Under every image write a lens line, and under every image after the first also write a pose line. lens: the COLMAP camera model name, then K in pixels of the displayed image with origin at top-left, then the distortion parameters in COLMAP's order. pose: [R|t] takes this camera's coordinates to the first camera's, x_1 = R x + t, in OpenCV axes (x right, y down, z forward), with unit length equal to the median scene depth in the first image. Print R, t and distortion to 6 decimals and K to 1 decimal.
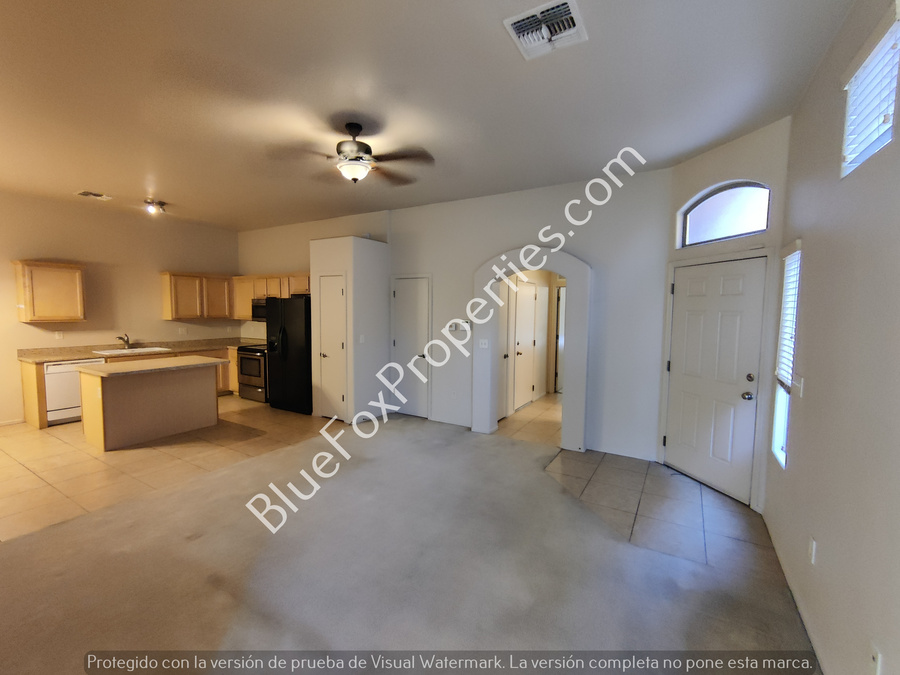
lens RADIAL K [[385.4, 0, 450.5], [0, 385.4, 337.9], [0, 0, 1]] dist [-0.000001, -0.001134]
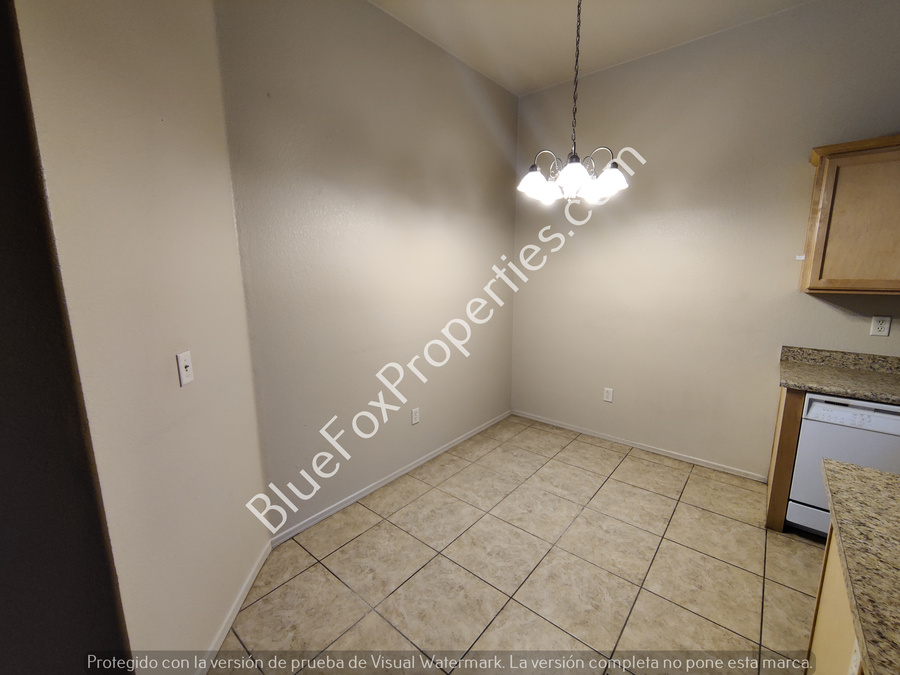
lens RADIAL K [[385.4, 0, 454.6], [0, 385.4, 336.5], [0, 0, 1]] dist [-0.000001, -0.001134]
pose [[-0.158806, 0.165141, -0.973401, -0.586937], [-0.066784, 0.981857, 0.177471, -0.043091], [0.985048, 0.093191, -0.144896, 0.666378]]
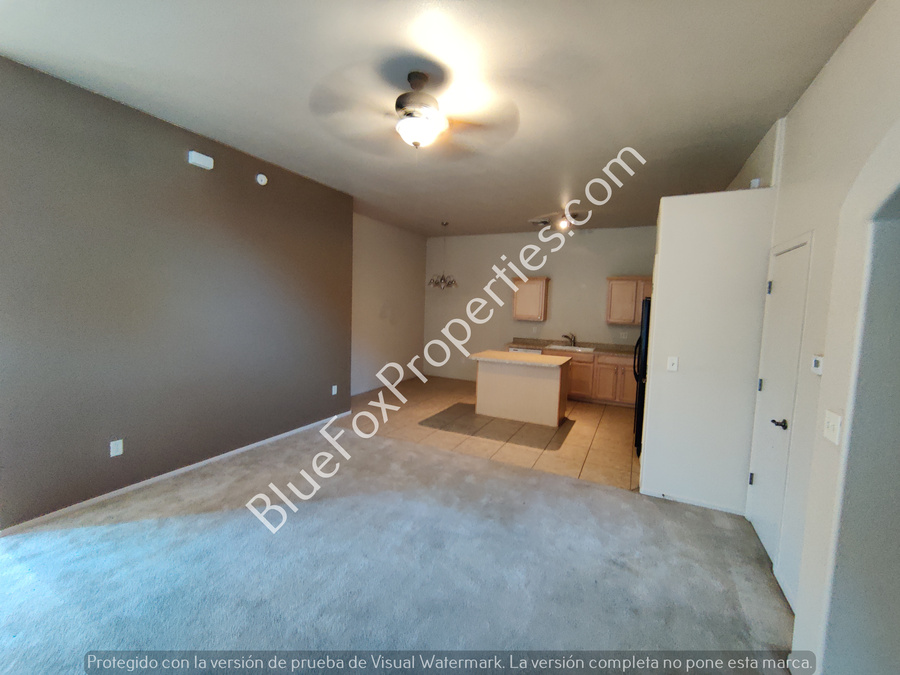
lens RADIAL K [[385.4, 0, 453.0], [0, 385.4, 334.1], [0, 0, 1]] dist [-0.000001, -0.001134]
pose [[0.083036, 0.064482, -0.994458, 0.361037], [-0.102182, 0.993196, 0.055868, -0.044484], [0.991294, 0.096977, 0.089060, 0.647278]]
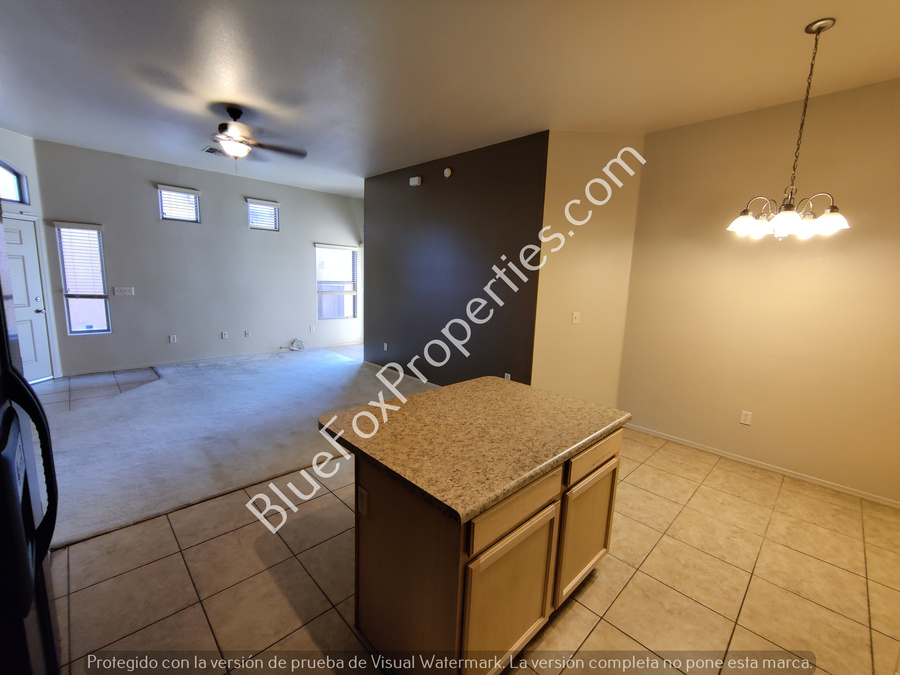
lens RADIAL K [[385.4, 0, 450.6], [0, 385.4, 336.3], [0, 0, 1]] dist [-0.000001, -0.001134]
pose [[-0.964607, -0.089702, 0.247966, -0.771653], [-0.031581, 0.972893, 0.229090, -0.101438], [-0.261794, 0.213151, -0.941292, 1.290097]]
